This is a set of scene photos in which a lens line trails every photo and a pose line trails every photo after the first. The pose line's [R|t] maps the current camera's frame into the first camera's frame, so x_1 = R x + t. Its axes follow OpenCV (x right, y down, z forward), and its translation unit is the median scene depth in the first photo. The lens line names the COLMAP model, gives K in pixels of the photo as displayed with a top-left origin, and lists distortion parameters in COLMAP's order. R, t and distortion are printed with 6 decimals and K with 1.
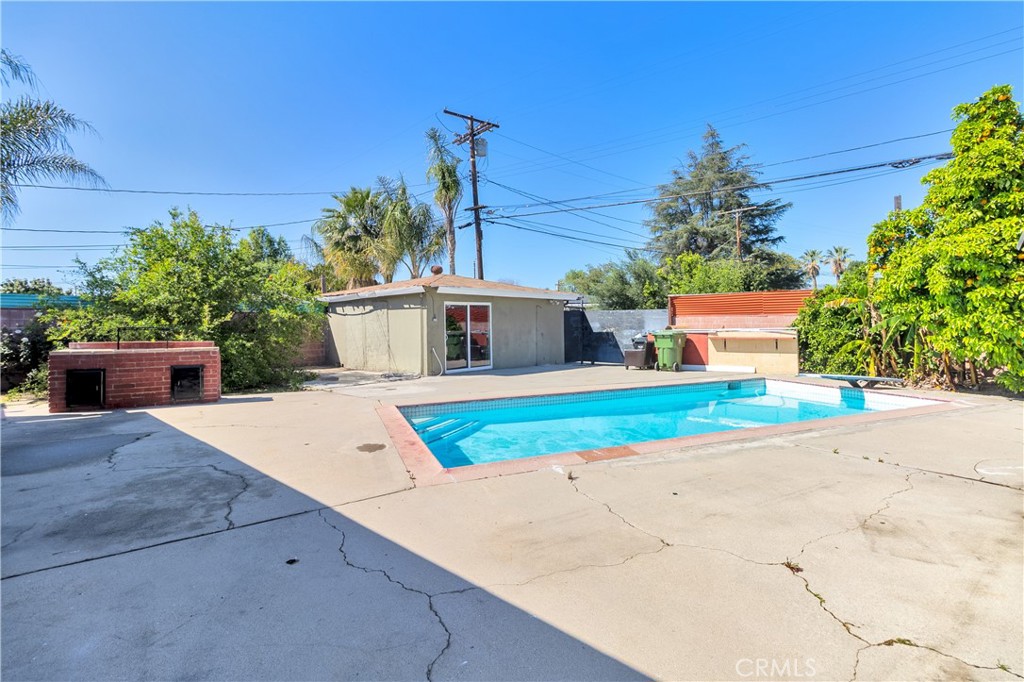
lens RADIAL K [[472.7, 0, 527.6], [0, 472.7, 321.6], [0, 0, 1]] dist [0.001148, 0.000359]
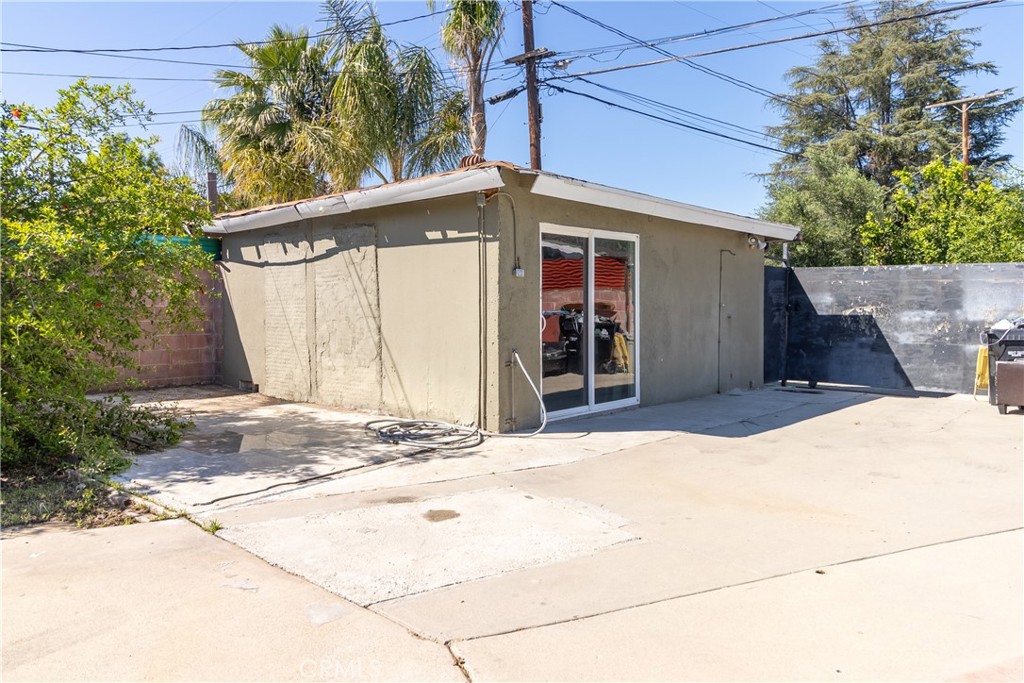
lens RADIAL K [[696.6, 0, 523.9], [0, 696.6, 324.4], [0, 0, 1]] dist [0.004009, -0.000014]
pose [[0.999915, 0.012524, -0.003712, -0.137539], [-0.012387, 0.999317, 0.034813, 0.011948], [0.004145, -0.034765, 0.999387, 0.346222]]
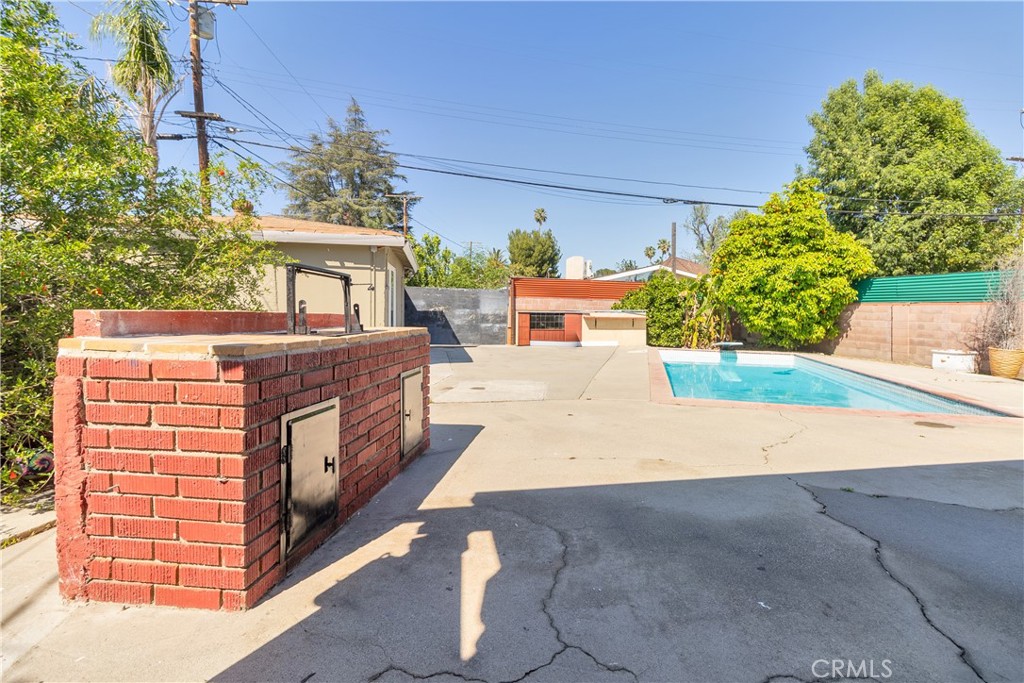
lens RADIAL K [[472.7, 0, 527.6], [0, 472.7, 322.1], [0, 0, 1]] dist [0.001148, 0.000359]
pose [[0.603799, -0.000737, 0.797137, -0.447923], [-0.029414, 0.999298, 0.023203, 0.016938], [-0.796594, -0.037457, 0.603353, 0.306496]]
